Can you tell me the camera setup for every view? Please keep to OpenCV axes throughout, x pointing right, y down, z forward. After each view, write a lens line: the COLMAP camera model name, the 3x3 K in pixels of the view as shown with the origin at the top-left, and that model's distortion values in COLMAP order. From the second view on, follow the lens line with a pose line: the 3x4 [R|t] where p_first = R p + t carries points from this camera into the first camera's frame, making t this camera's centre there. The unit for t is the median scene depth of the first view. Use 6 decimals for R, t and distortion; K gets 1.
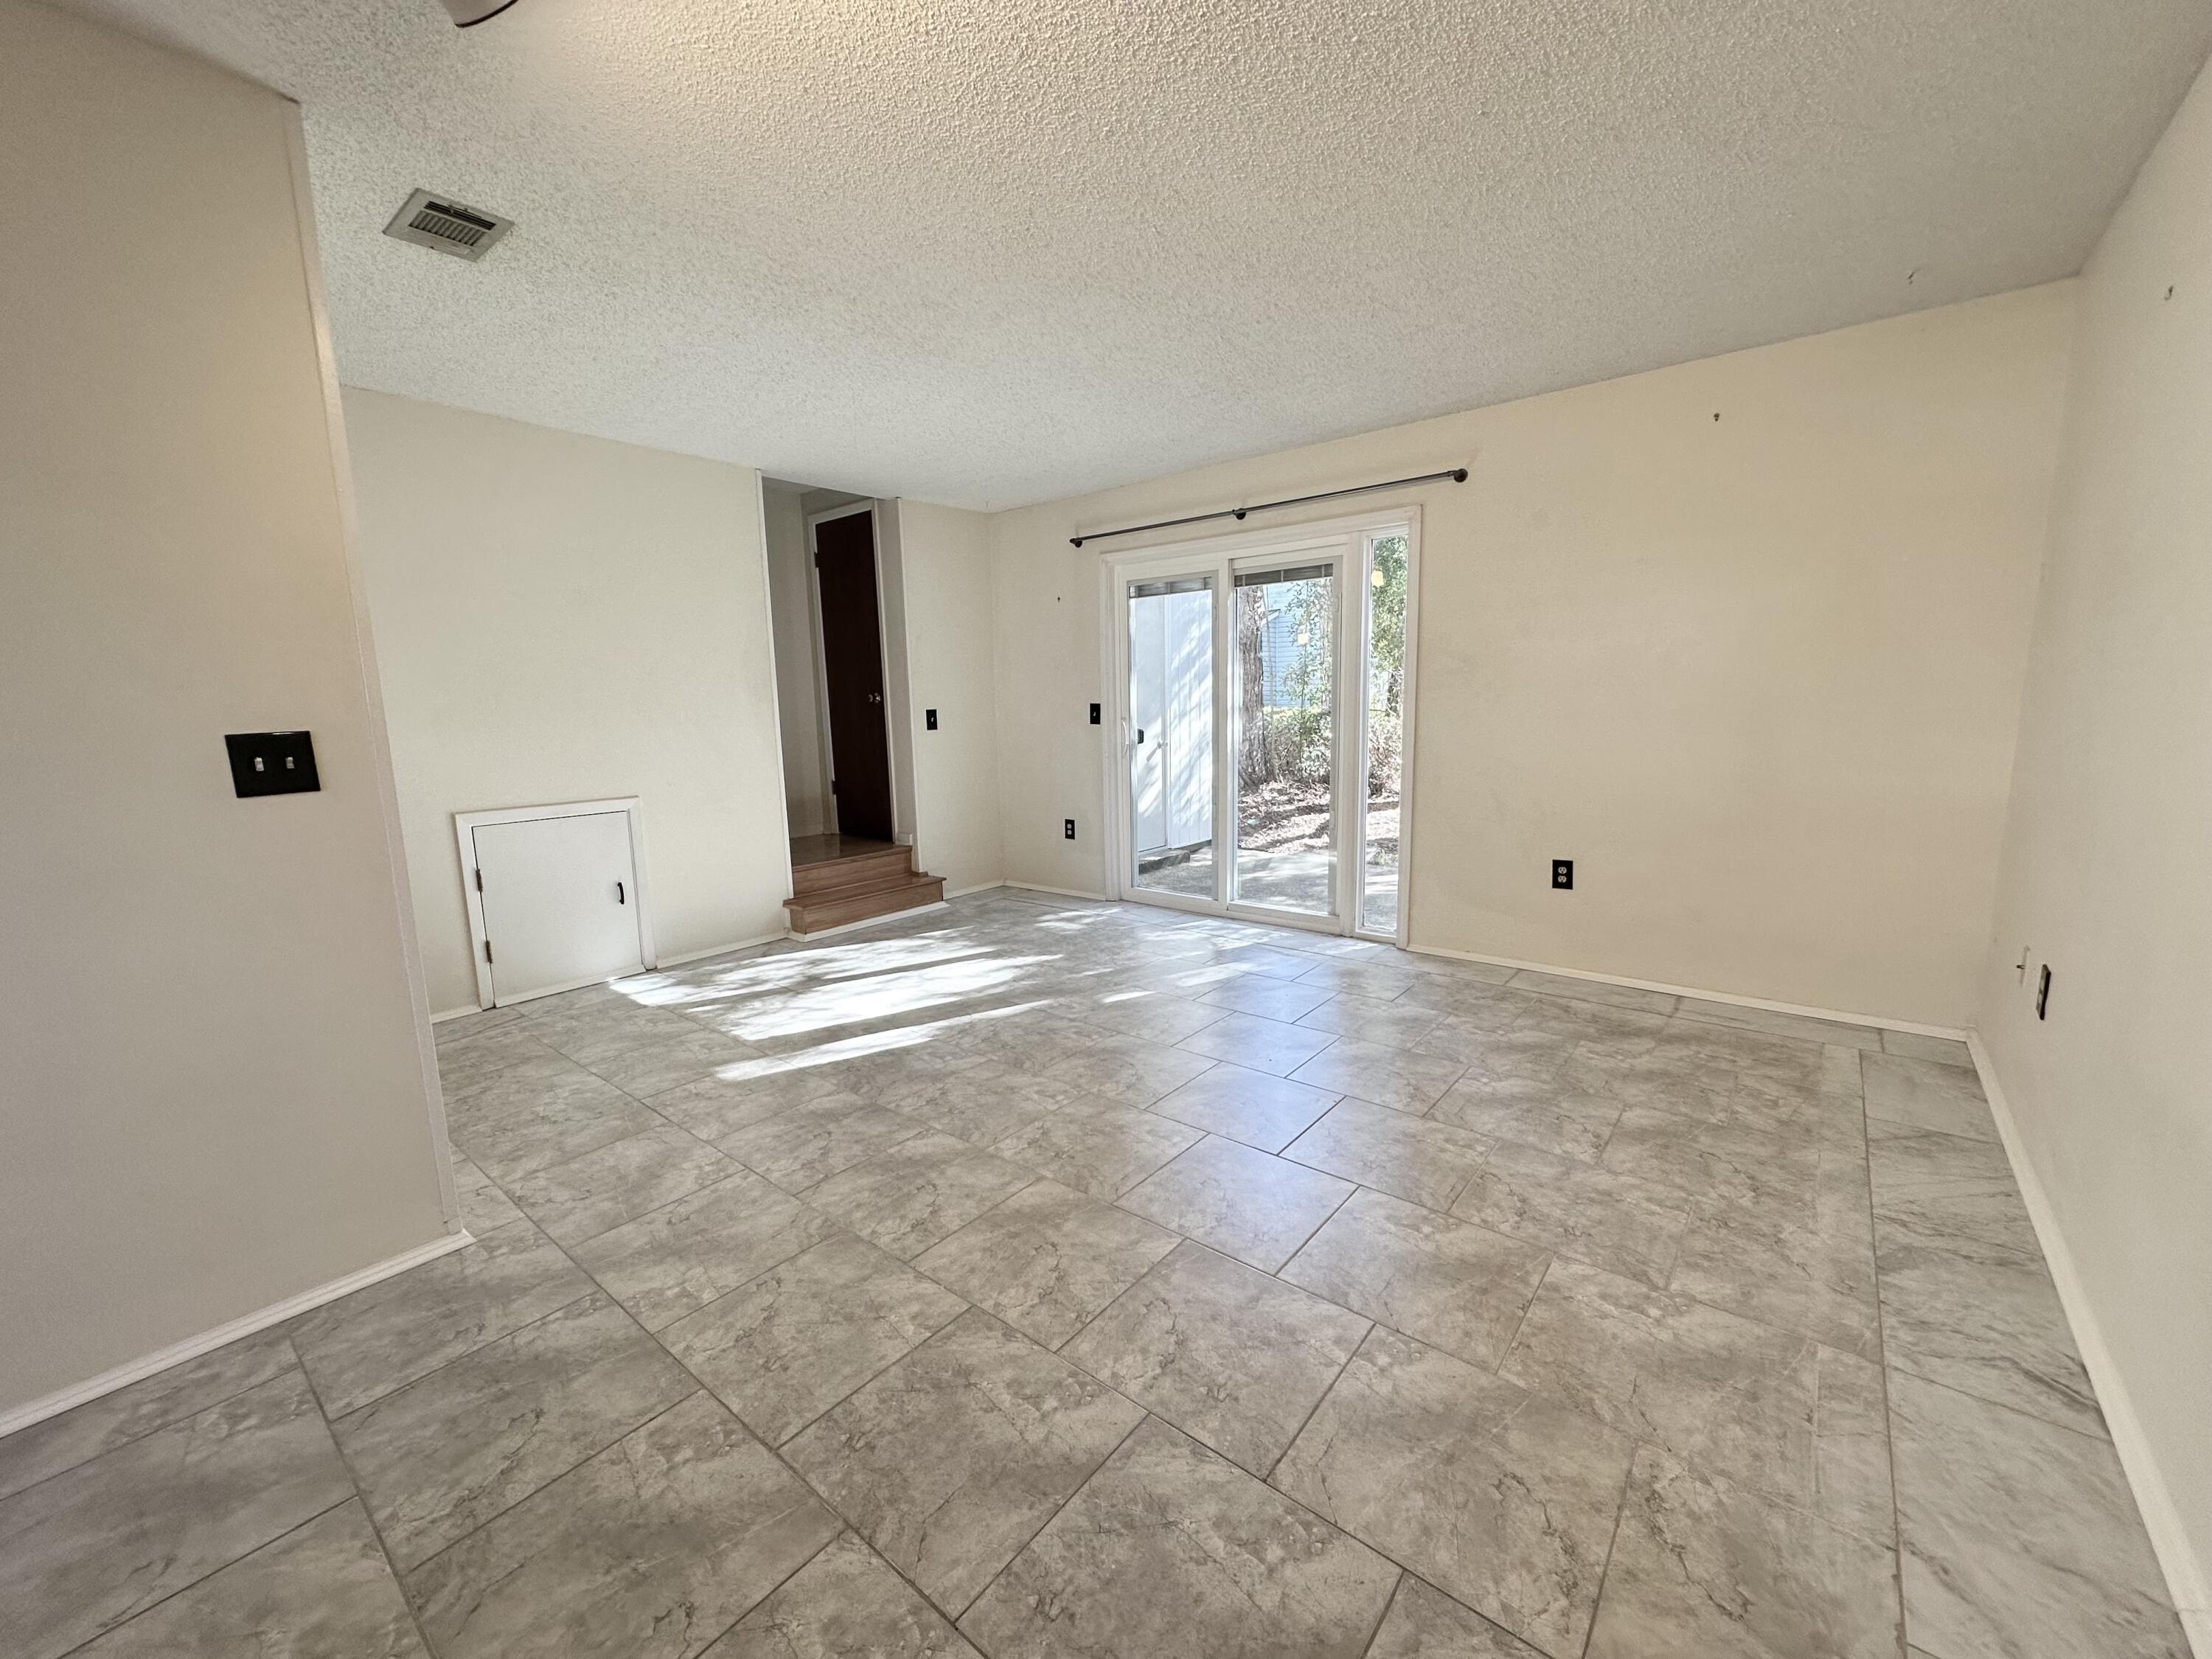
lens RADIAL K [[878.0, 0, 1107.0], [0, 878.0, 829.6], [0, 0, 1]] dist [0.000361, -0.000657]
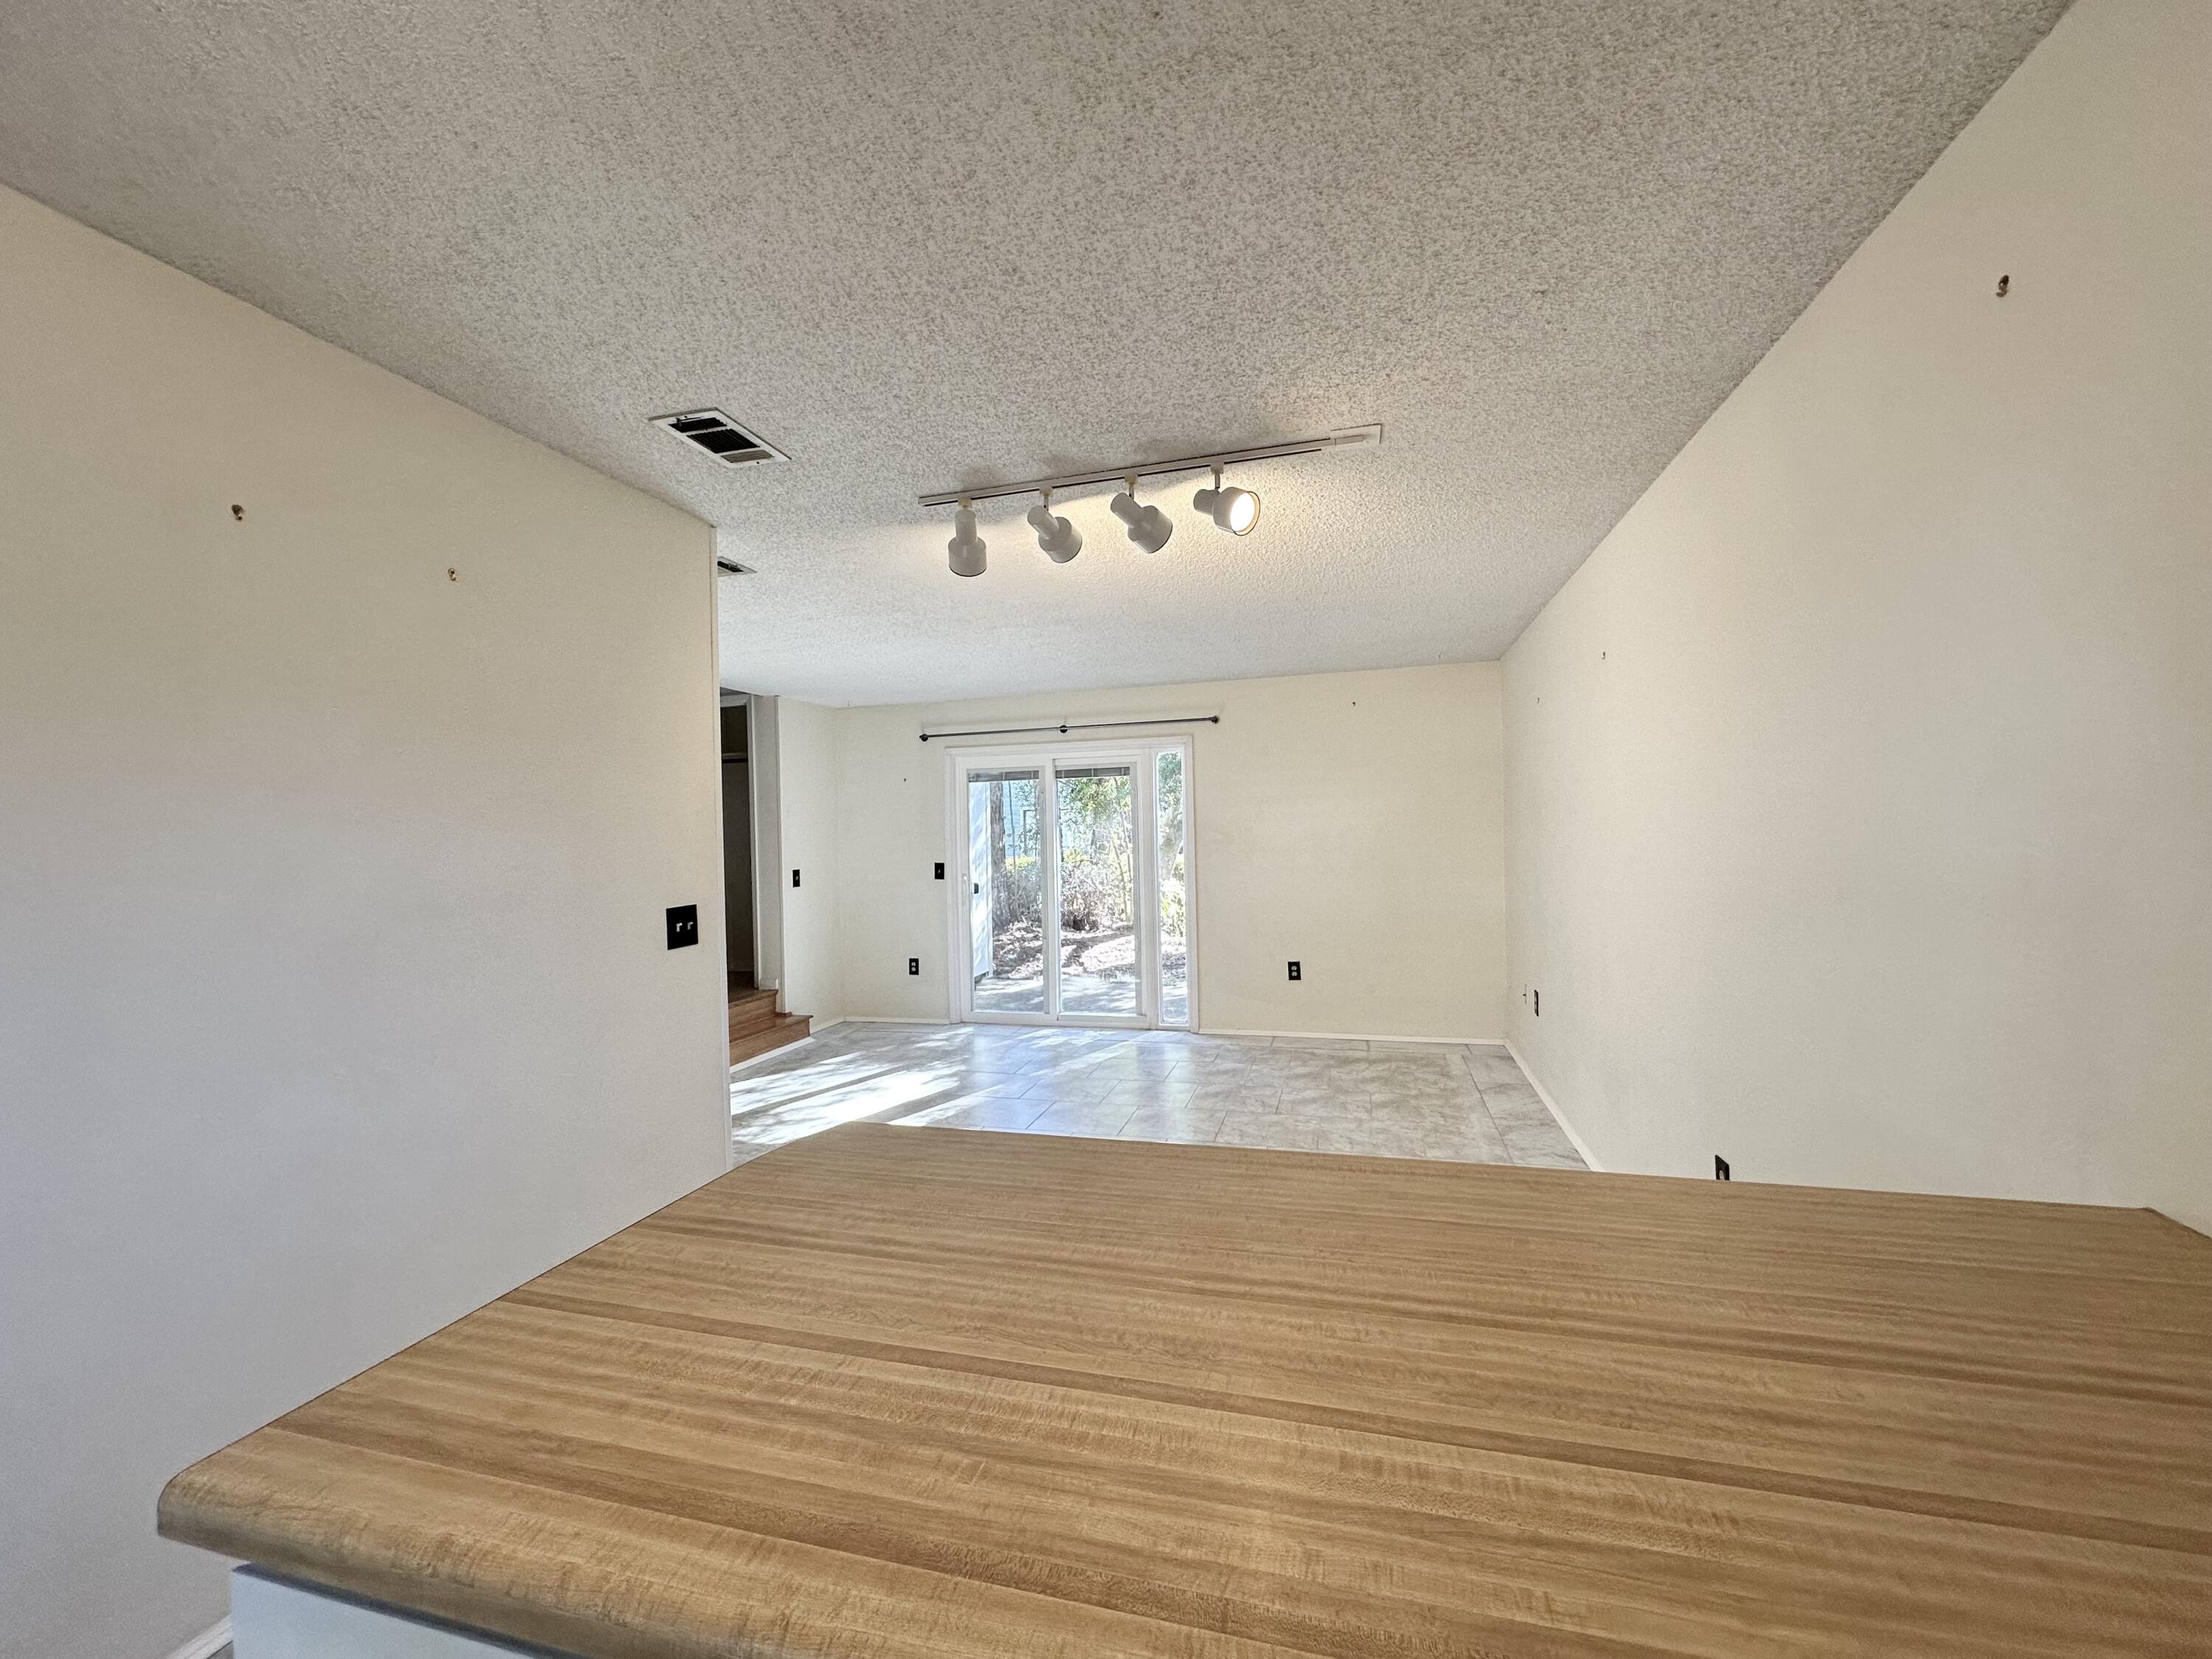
lens RADIAL K [[878.0, 0, 1107.0], [0, 878.0, 829.6], [0, 0, 1]] dist [0.000361, -0.000657]
pose [[0.916373, 0.002615, 0.400317, -0.455661], [0.062473, 0.986793, -0.149452, 0.016860], [-0.395421, 0.161963, 0.904107, -0.356486]]
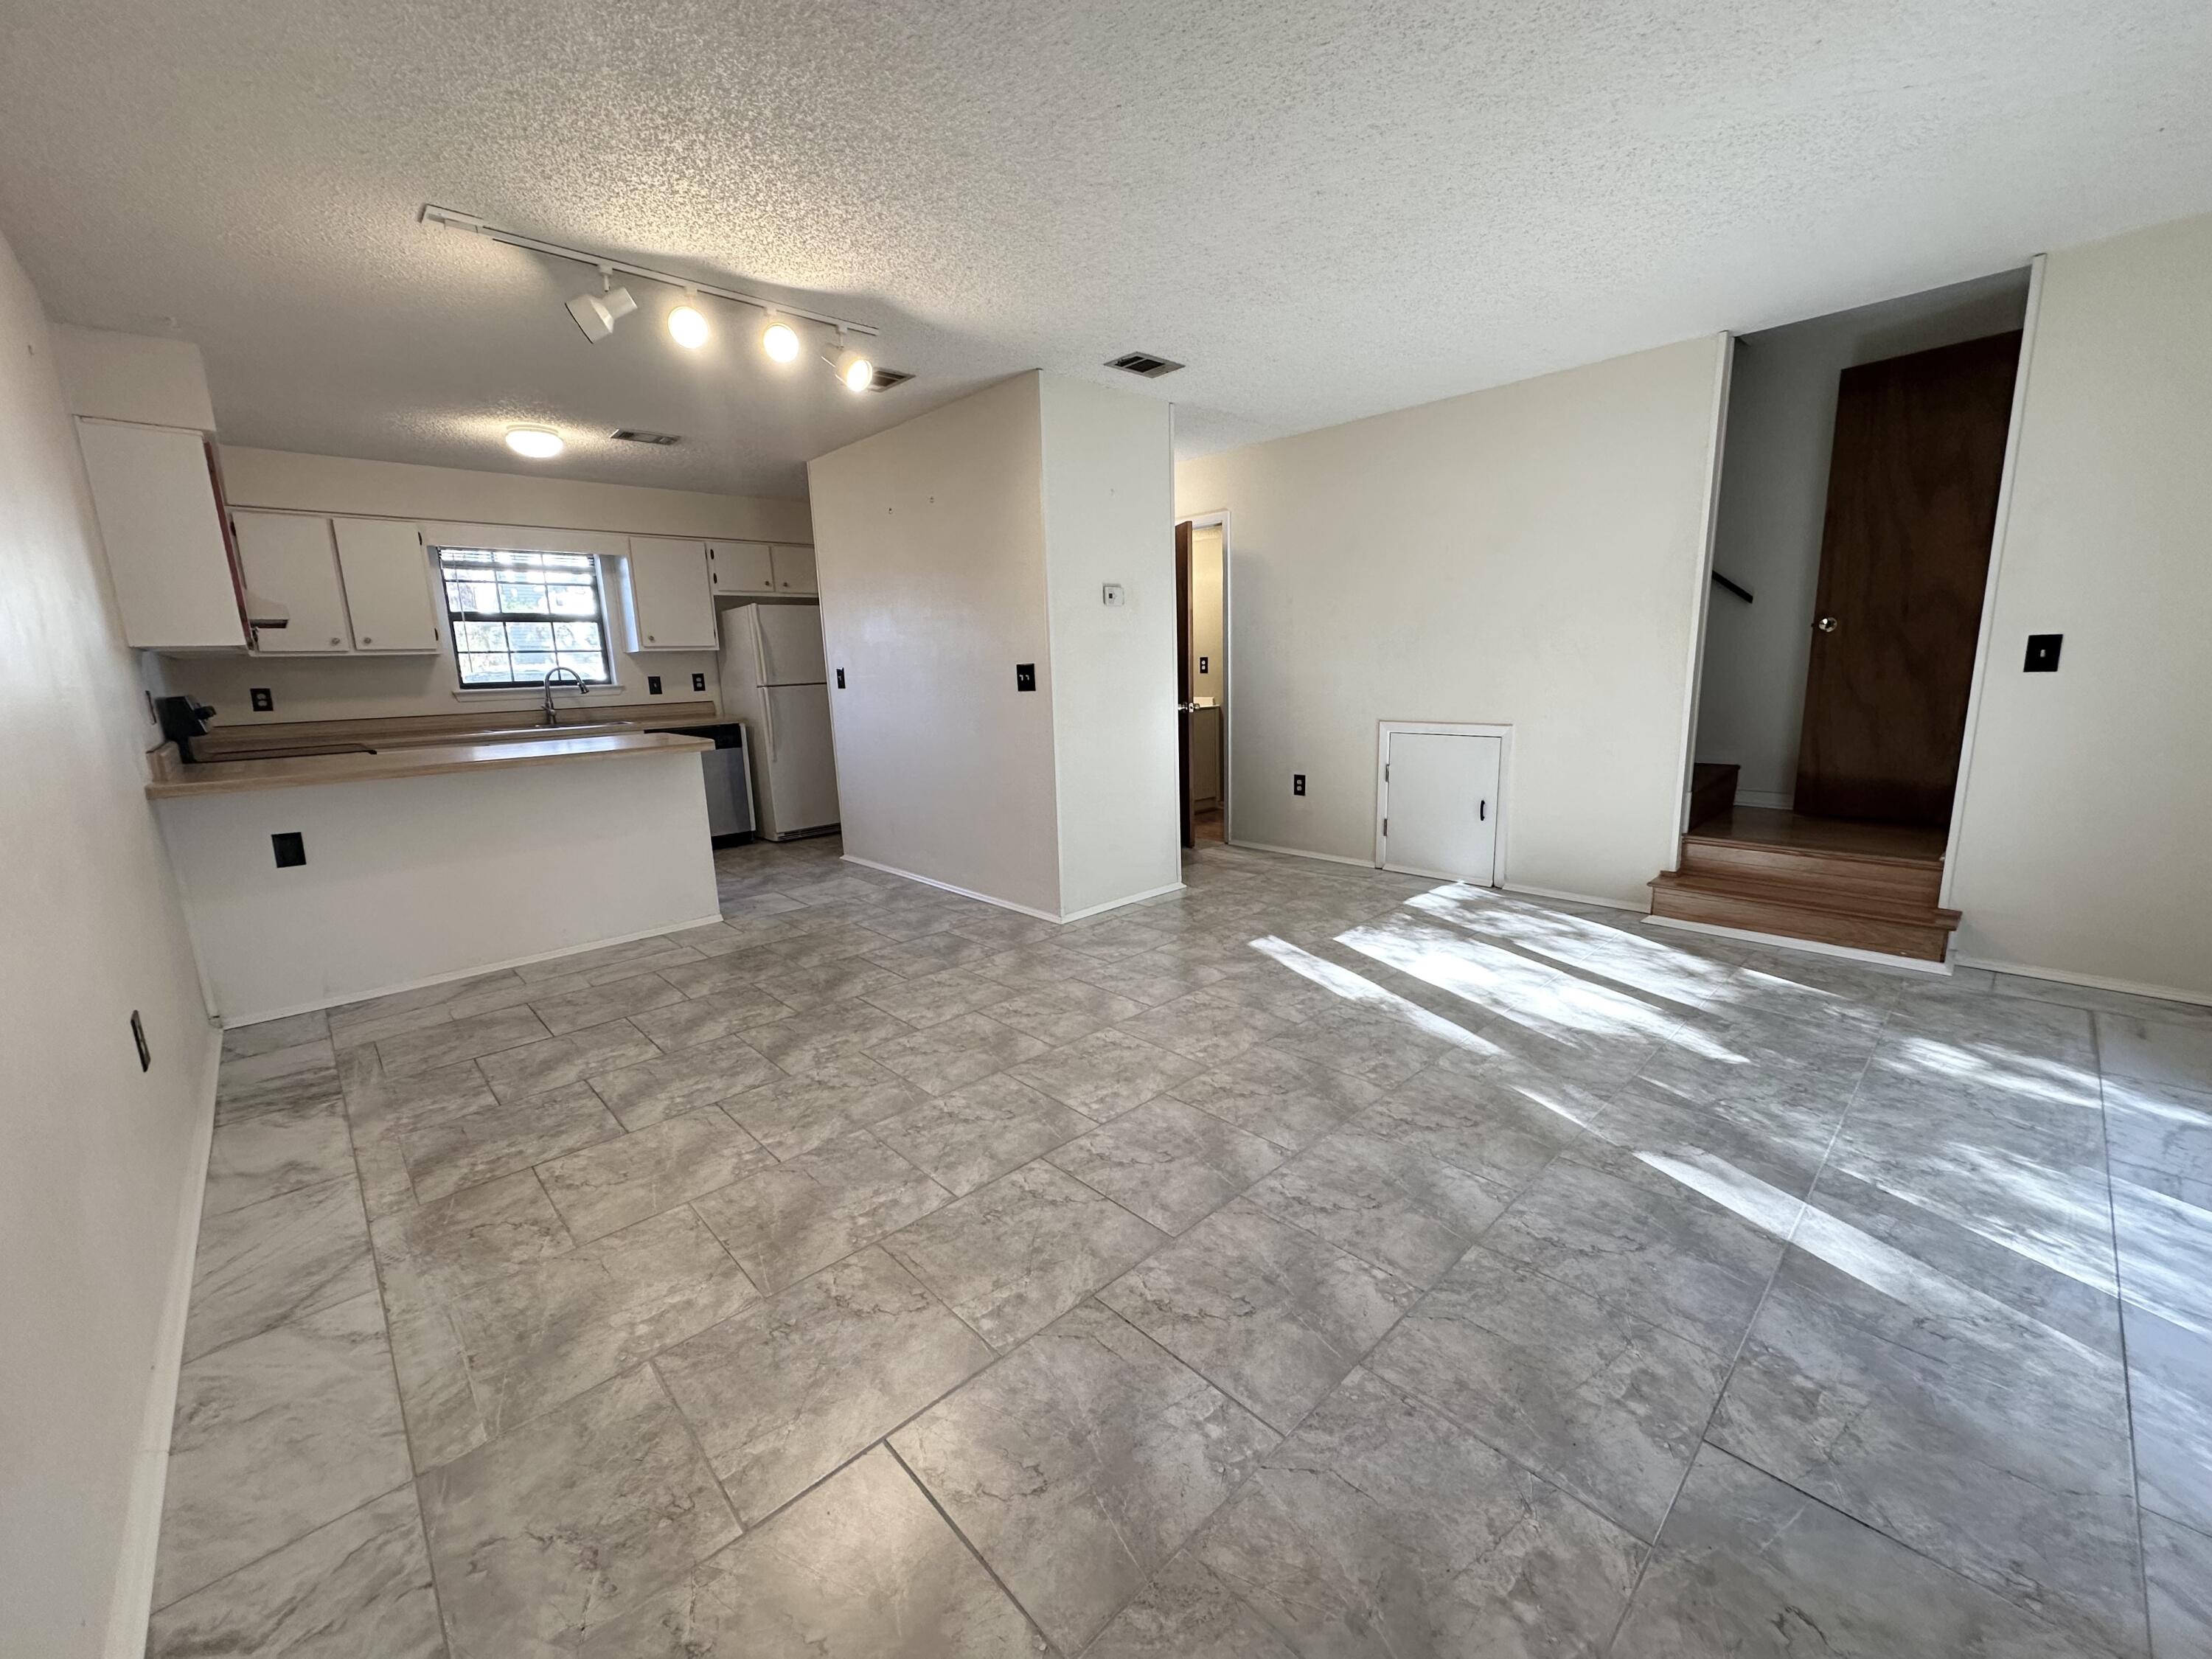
lens RADIAL K [[878.0, 0, 1107.0], [0, 878.0, 829.6], [0, 0, 1]] dist [0.000361, -0.000657]
pose [[-0.130874, 0.212455, -0.968367, 0.692232], [-0.111768, 0.967379, 0.227343, -0.122094], [0.985079, 0.137986, -0.102859, 0.772999]]
